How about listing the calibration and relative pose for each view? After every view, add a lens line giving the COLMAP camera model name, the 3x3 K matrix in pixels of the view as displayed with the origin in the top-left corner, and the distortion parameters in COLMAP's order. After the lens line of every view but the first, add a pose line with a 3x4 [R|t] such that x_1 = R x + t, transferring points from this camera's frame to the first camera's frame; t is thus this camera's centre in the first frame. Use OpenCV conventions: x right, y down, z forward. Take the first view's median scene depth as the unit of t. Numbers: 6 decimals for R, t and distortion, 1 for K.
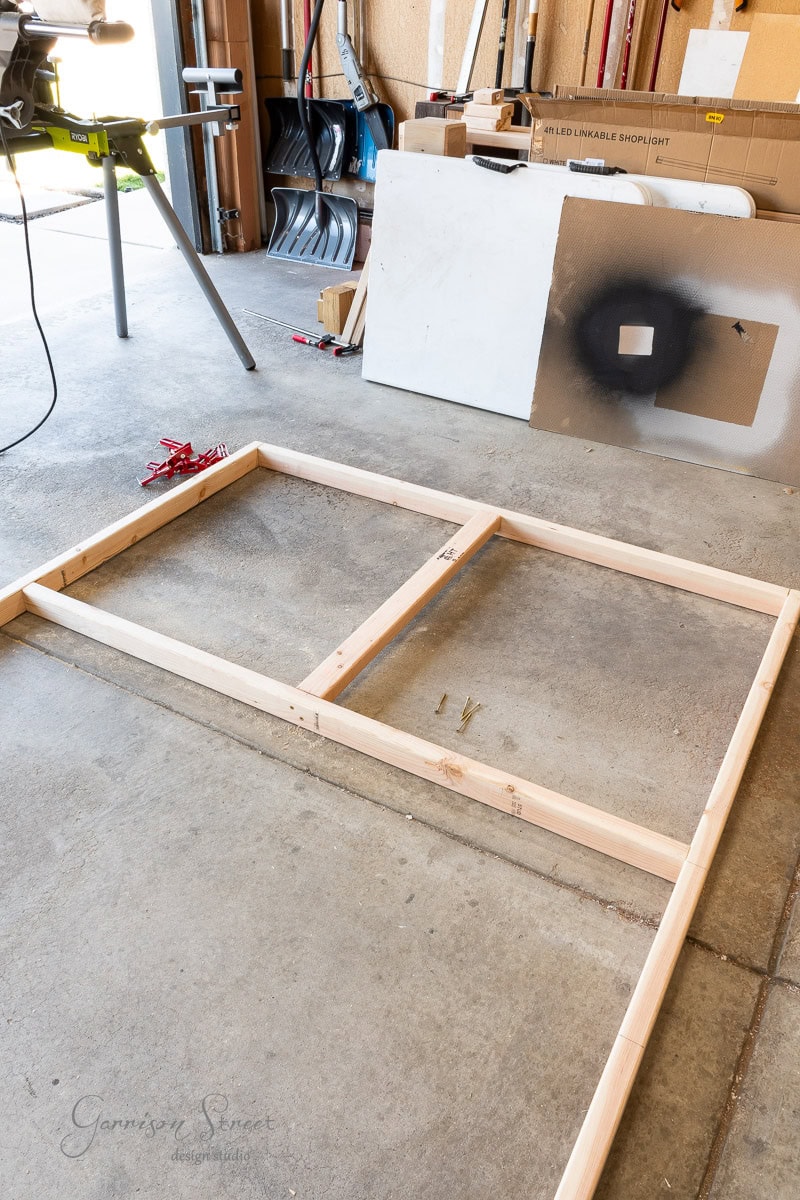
lens RADIAL K [[914.0, 0, 397.2], [0, 914.0, 595.7], [0, 0, 1]] dist [-0.012553, 0.003669]
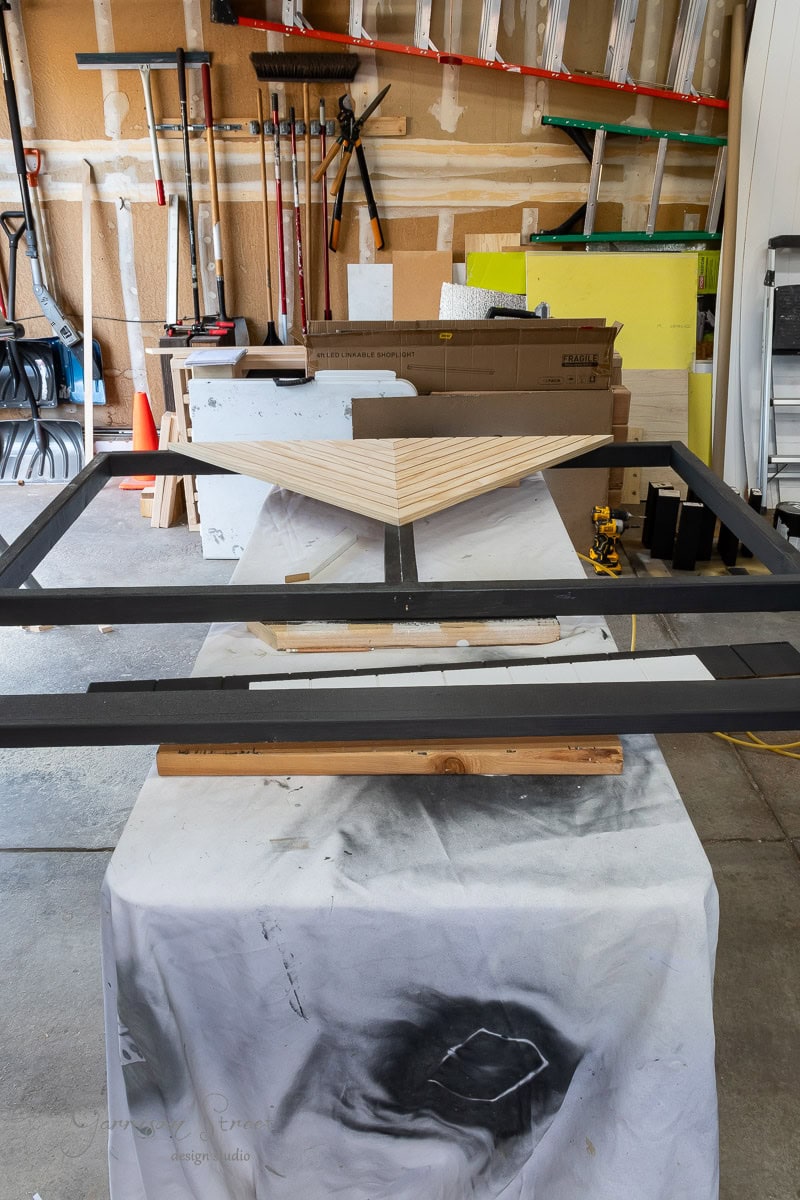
lens RADIAL K [[957.2, 0, 400.0], [0, 957.2, 600.0], [0, 0, 1]] dist [-0.002408, -0.002064]
pose [[0.860656, -0.230177, 0.454191, -0.440768], [0.306440, 0.946517, -0.100999, 0.001090], [-0.406652, 0.226107, 0.885161, -0.185564]]
